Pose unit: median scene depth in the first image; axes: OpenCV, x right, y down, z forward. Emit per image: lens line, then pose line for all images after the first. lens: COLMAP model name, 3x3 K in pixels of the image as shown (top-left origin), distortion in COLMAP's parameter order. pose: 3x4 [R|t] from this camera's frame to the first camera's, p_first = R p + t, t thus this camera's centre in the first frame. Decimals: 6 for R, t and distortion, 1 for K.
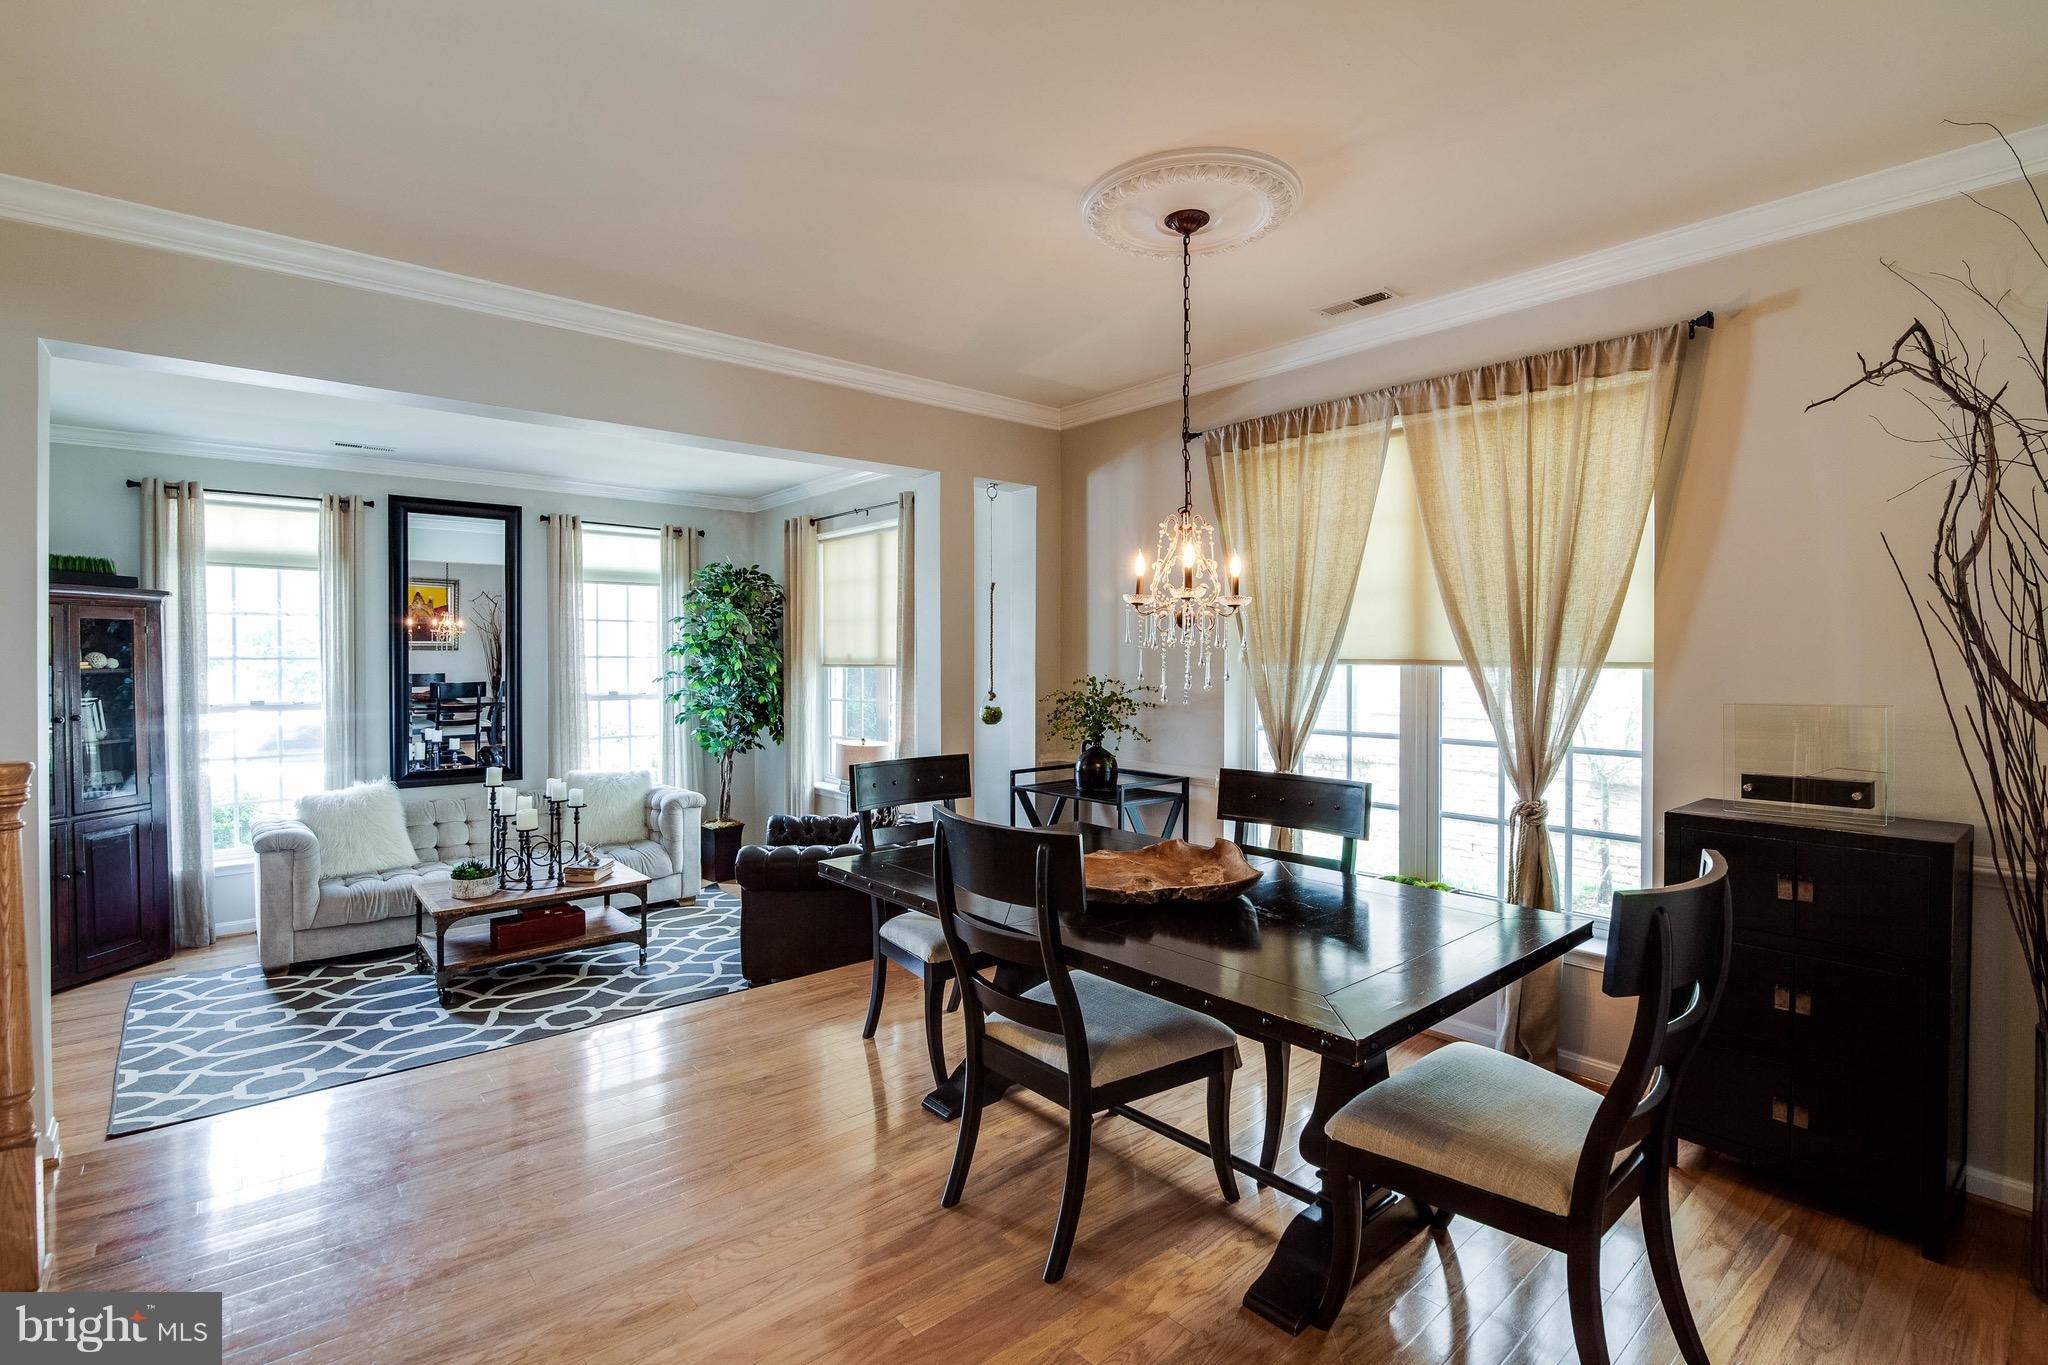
lens RADIAL K [[944.3, 0, 978.2], [0, 944.3, 666.9], [0, 0, 1]] dist [-0.015993, 0.001070]
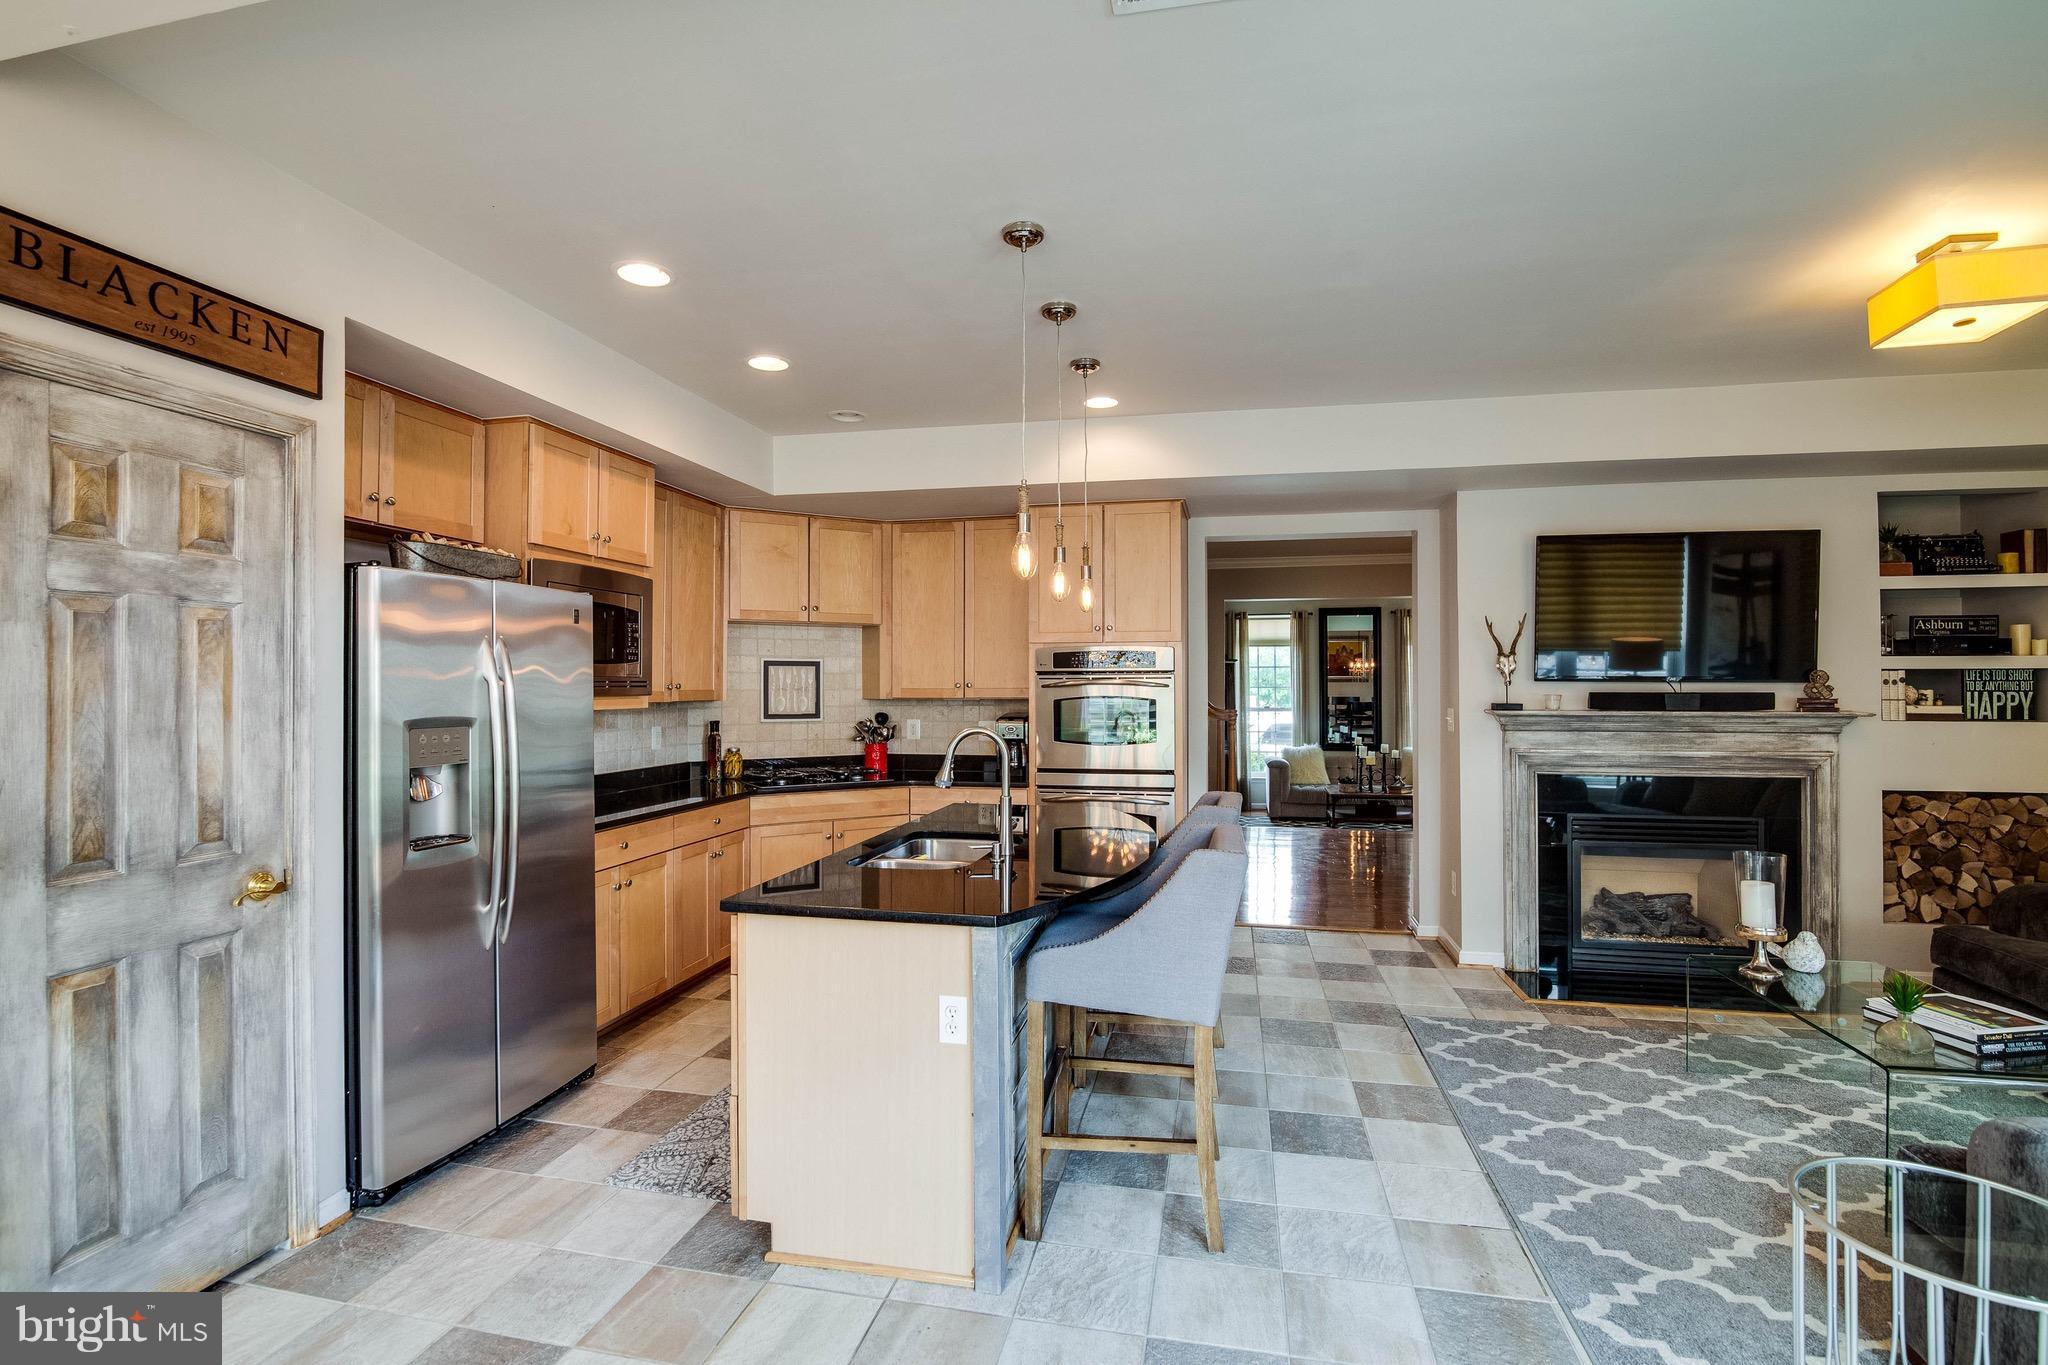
lens RADIAL K [[944.3, 0, 1042.1], [0, 944.3, 670.4], [0, 0, 1]] dist [-0.015993, 0.001070]
pose [[0.635772, -0.015949, -0.771712, 0.699492], [-0.001327, 0.999762, -0.021755, 0.000695], [0.771876, 0.014855, 0.635599, -0.945350]]
